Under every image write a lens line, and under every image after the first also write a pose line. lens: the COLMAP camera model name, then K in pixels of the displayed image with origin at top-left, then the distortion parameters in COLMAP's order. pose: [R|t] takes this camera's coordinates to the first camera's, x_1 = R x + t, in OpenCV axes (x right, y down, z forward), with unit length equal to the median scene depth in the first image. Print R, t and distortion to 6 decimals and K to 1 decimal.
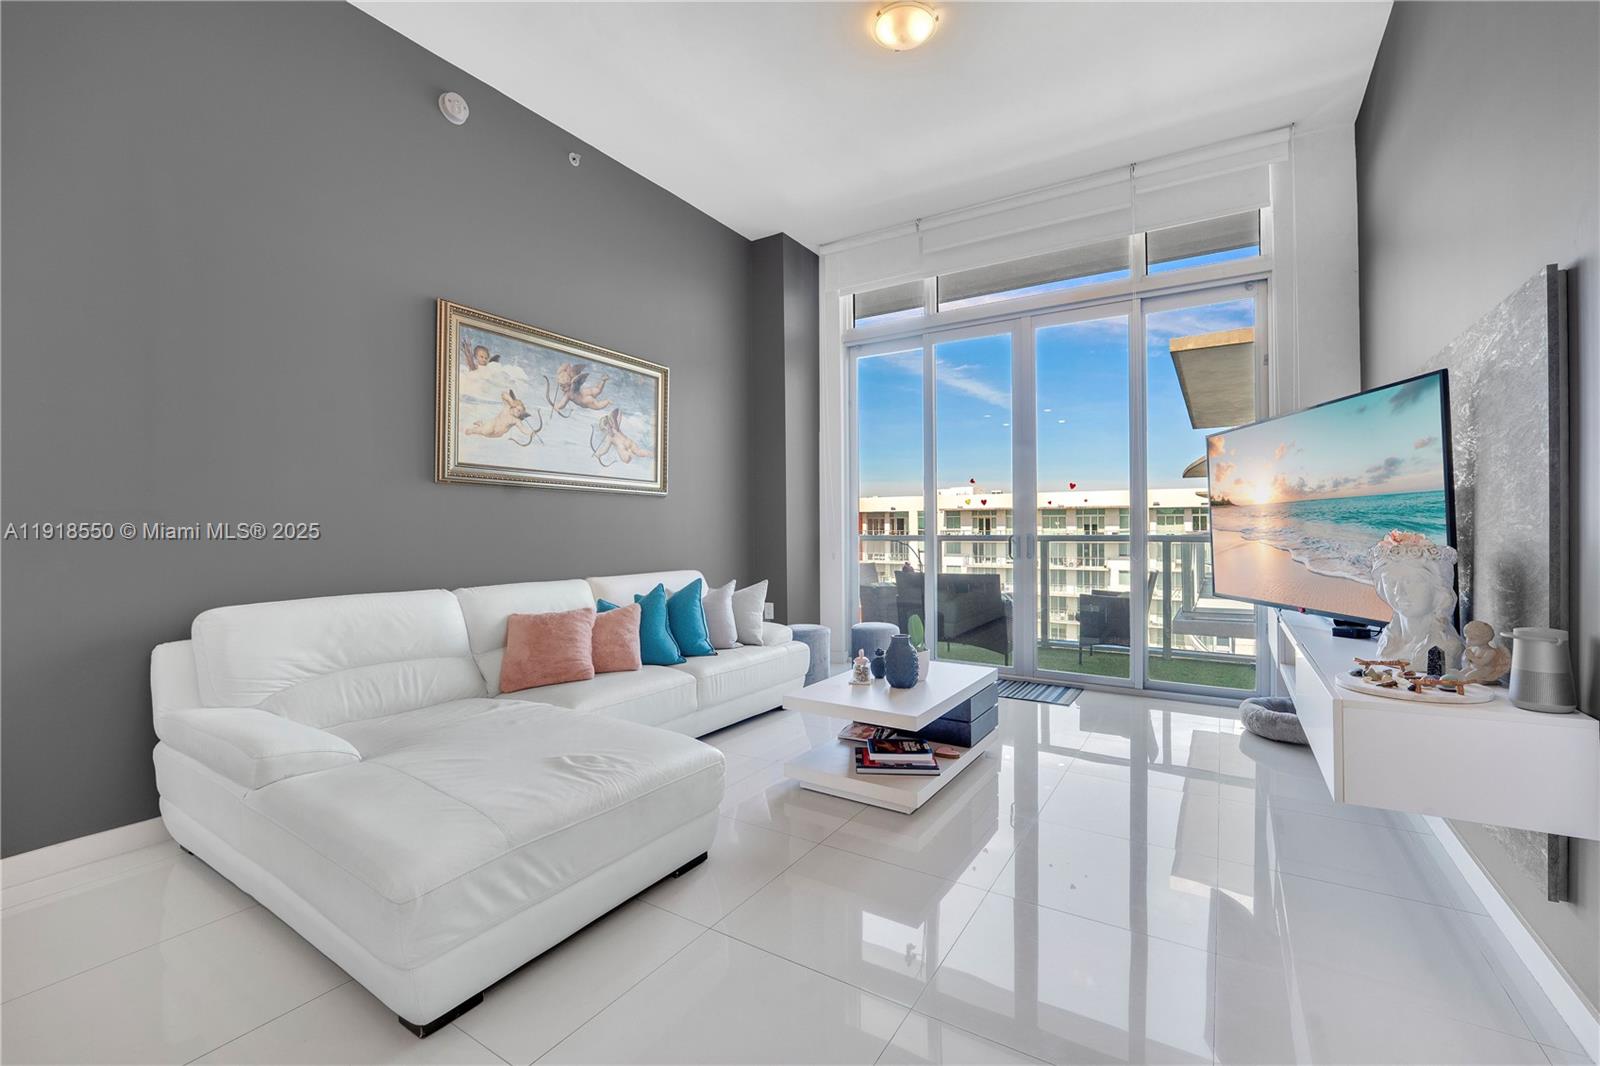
lens RADIAL K [[679.0, 0, 772.7], [0, 679.0, 527.9], [0, 0, 1]] dist [-0.026797, -0.000182]
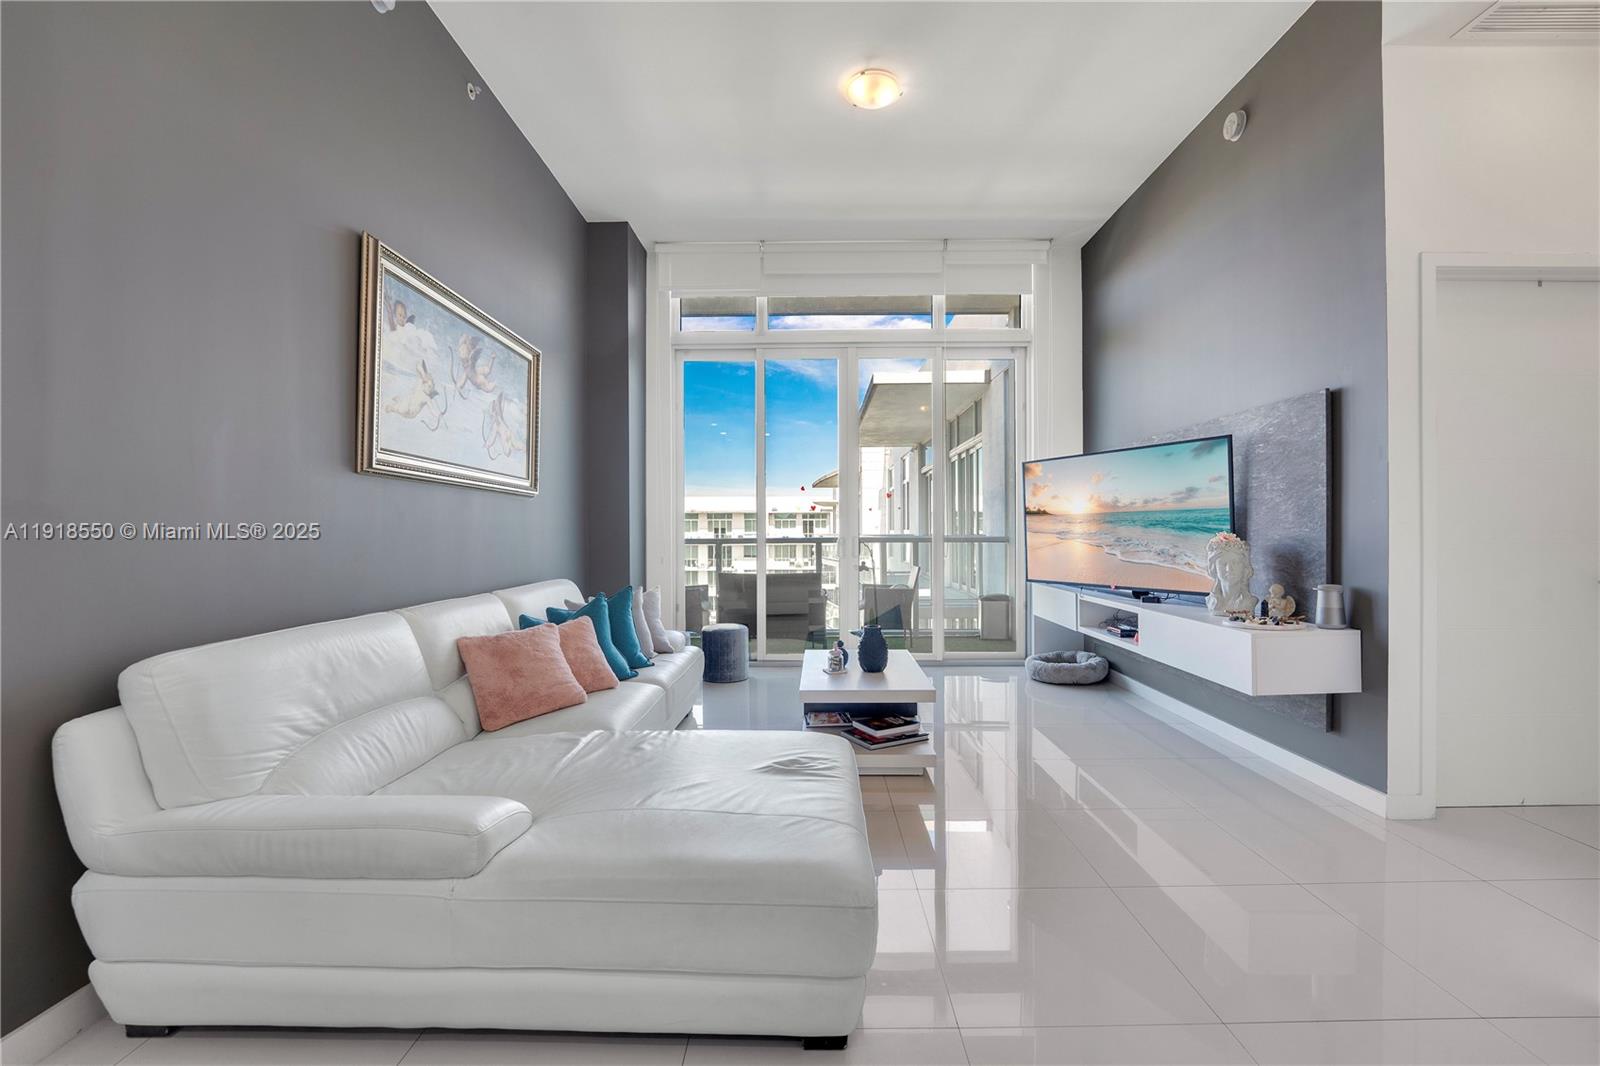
lens RADIAL K [[696.4, 0, 800.0], [0, 696.4, 533.0], [0, 0, 1]] dist [-0.028112, -0.005925]
pose [[0.842125, -0.002965, 0.539275, -0.454297], [0.001690, 0.999994, 0.002859, -0.000631], [-0.539281, -0.001496, 0.842125, 0.070178]]
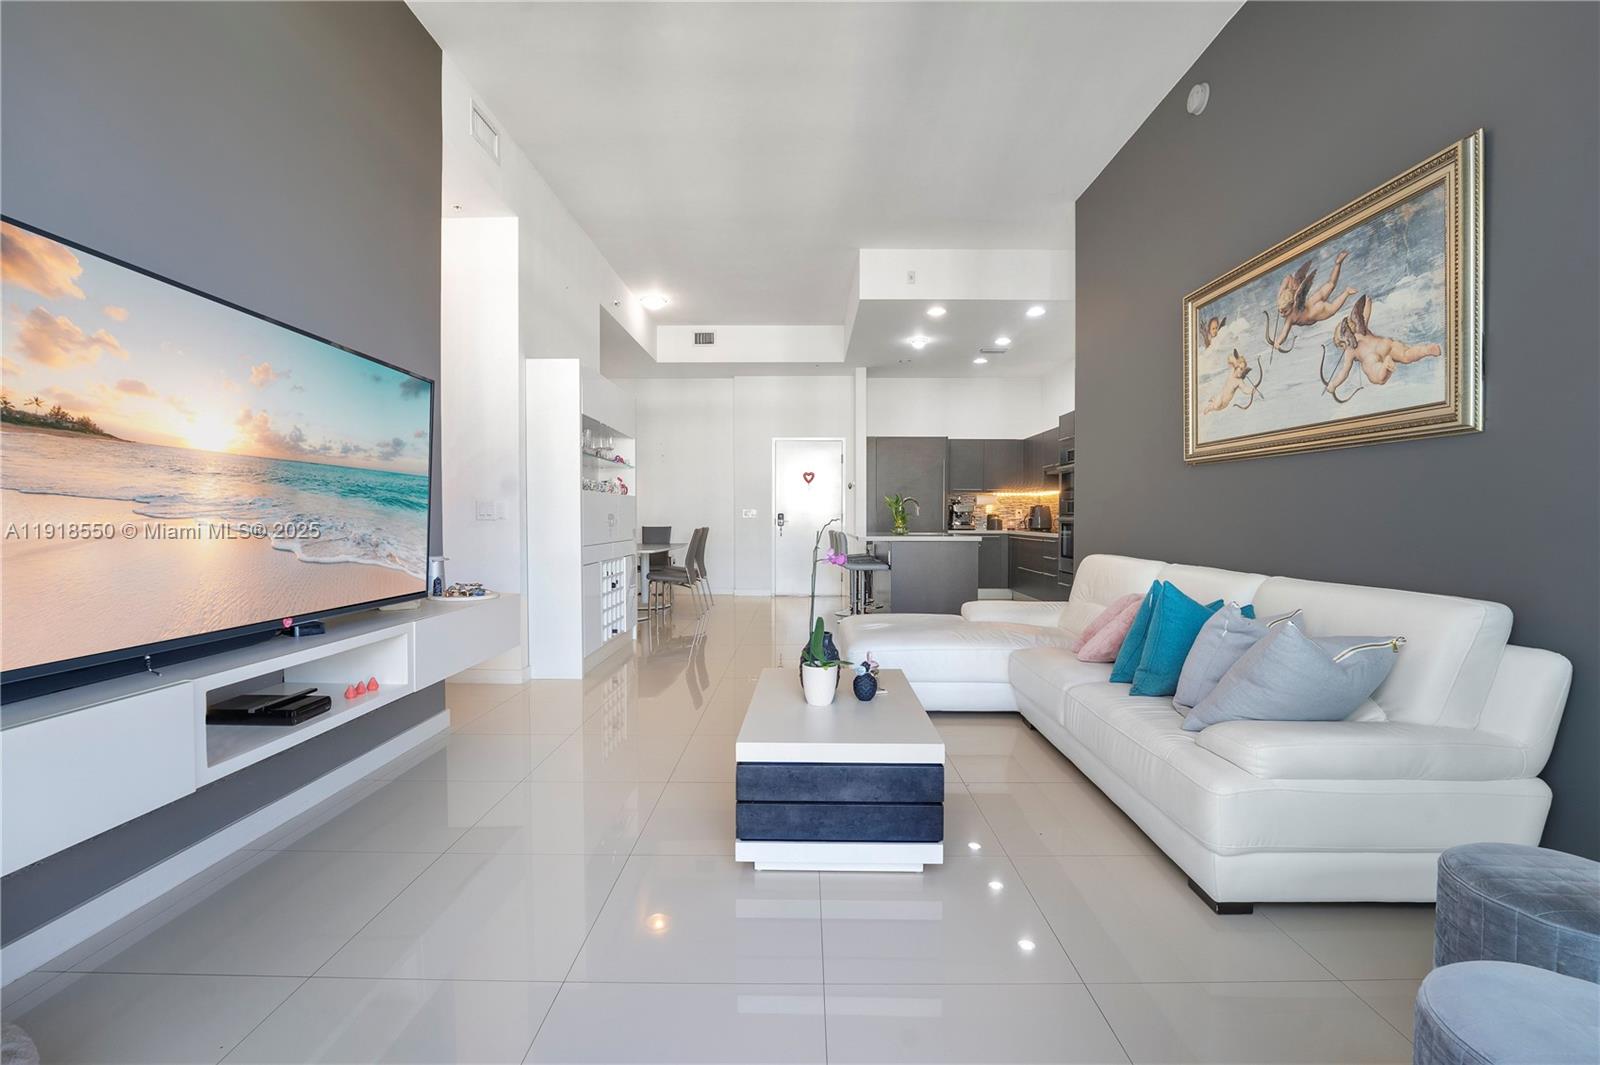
lens RADIAL K [[696.4, 0, 800.0], [0, 696.4, 532.5], [0, 0, 1]] dist [-0.028112, -0.005925]
pose [[-0.840661, 0.011634, -0.541436, 0.574955], [-0.000241, 0.999761, 0.021857, 0.014611], [0.541561, 0.018504, -0.840458, 1.453534]]
